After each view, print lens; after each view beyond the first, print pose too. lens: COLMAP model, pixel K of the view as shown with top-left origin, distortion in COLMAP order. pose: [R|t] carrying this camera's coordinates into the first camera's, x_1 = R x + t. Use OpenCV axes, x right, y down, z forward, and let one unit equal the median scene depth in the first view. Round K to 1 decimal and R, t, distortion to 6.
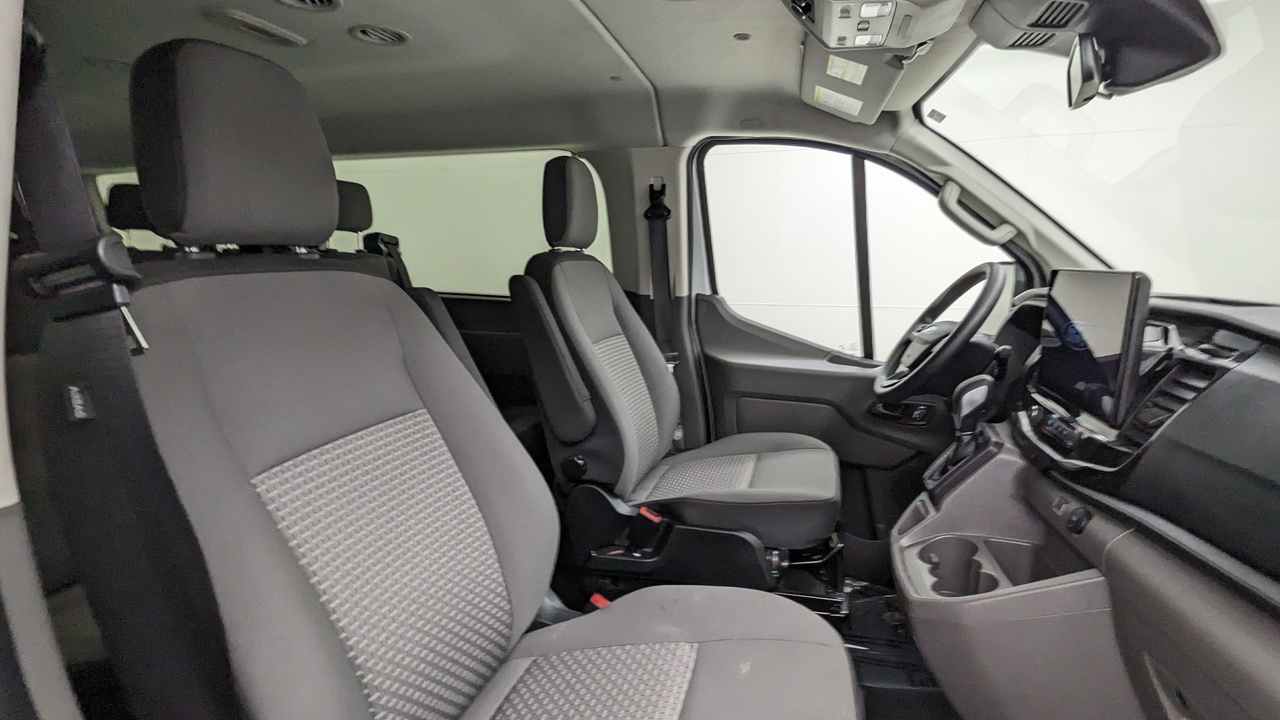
lens RADIAL K [[613.5, 0, 643.2], [0, 613.5, 356.0], [0, 0, 1]] dist [-0.000143, 0.000897]
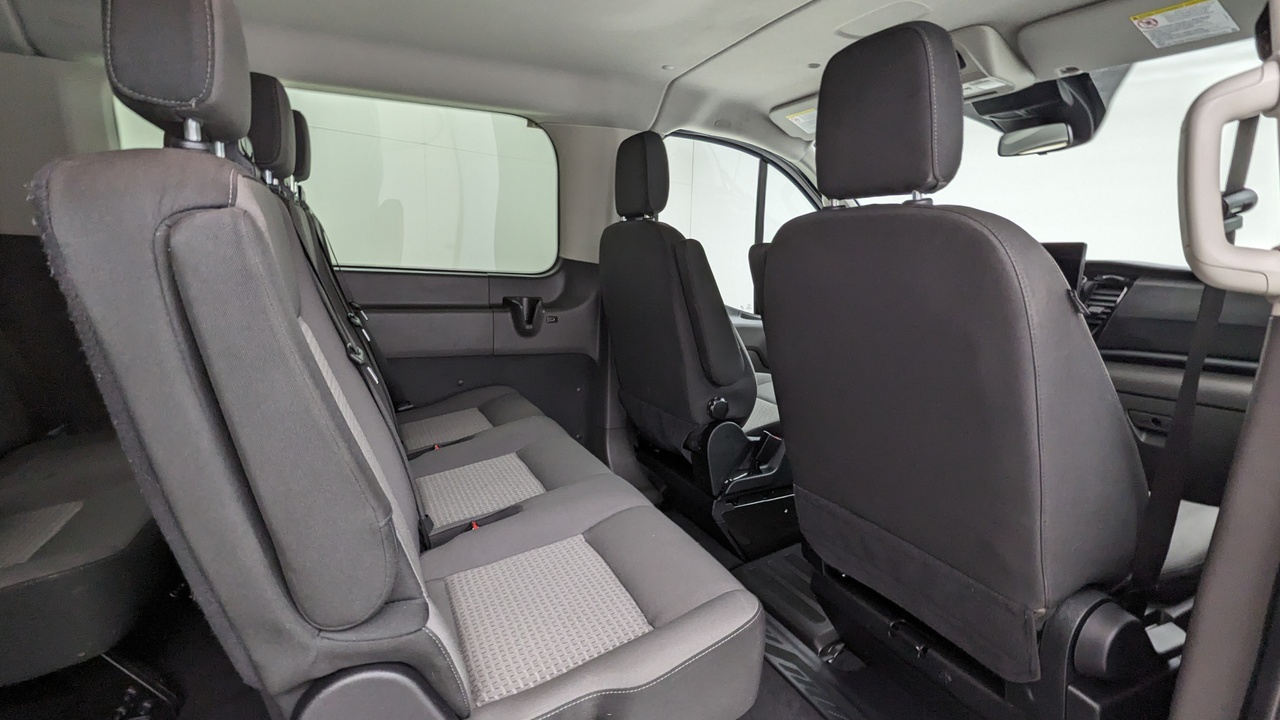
lens RADIAL K [[613.5, 0, 636.4], [0, 613.5, 361.9], [0, 0, 1]] dist [-0.000143, 0.000897]
pose [[0.757739, -0.095130, 0.645587, -0.893974], [0.080242, 0.995392, 0.052494, 0.018591], [-0.647606, 0.012027, 0.761880, 0.205314]]
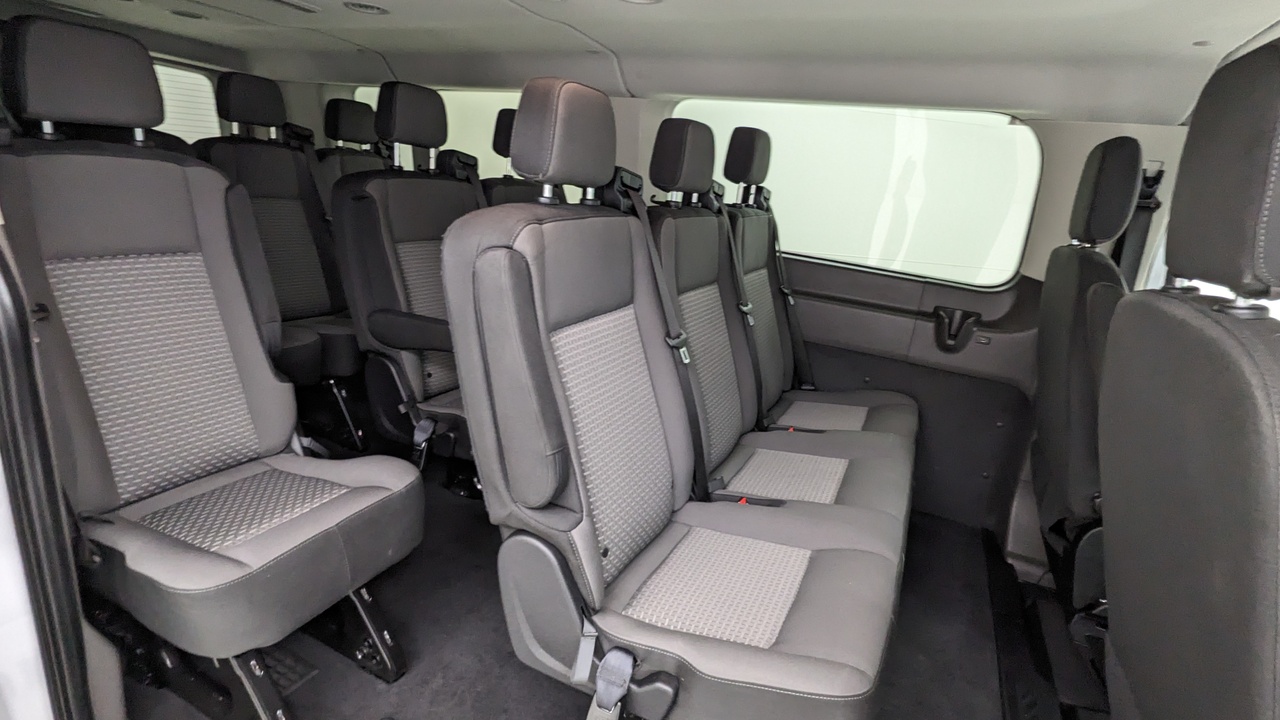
lens RADIAL K [[613.5, 0, 645.0], [0, 613.5, 361.5], [0, 0, 1]] dist [-0.000143, 0.000897]
pose [[0.979568, 0.142712, -0.141700, -0.623444], [-0.125557, 0.984377, 0.123437, -0.044617], [0.157102, -0.103123, 0.982184, 0.046550]]
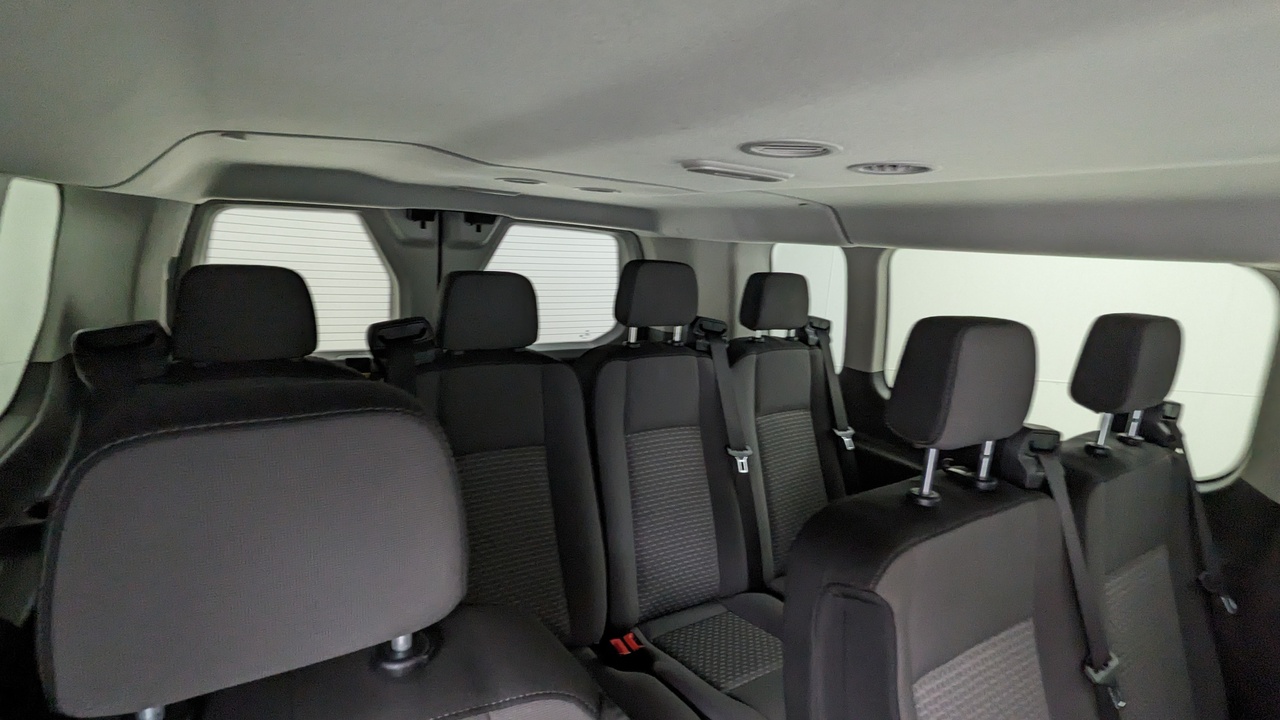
lens RADIAL K [[613.5, 0, 639.3], [0, 613.5, 353.9], [0, 0, 1]] dist [-0.000143, 0.000897]
pose [[0.743880, 0.175281, -0.644918, -1.139276], [-0.178507, 0.982045, 0.061008, -0.297897], [0.644032, 0.069739, 0.761813, 0.562055]]
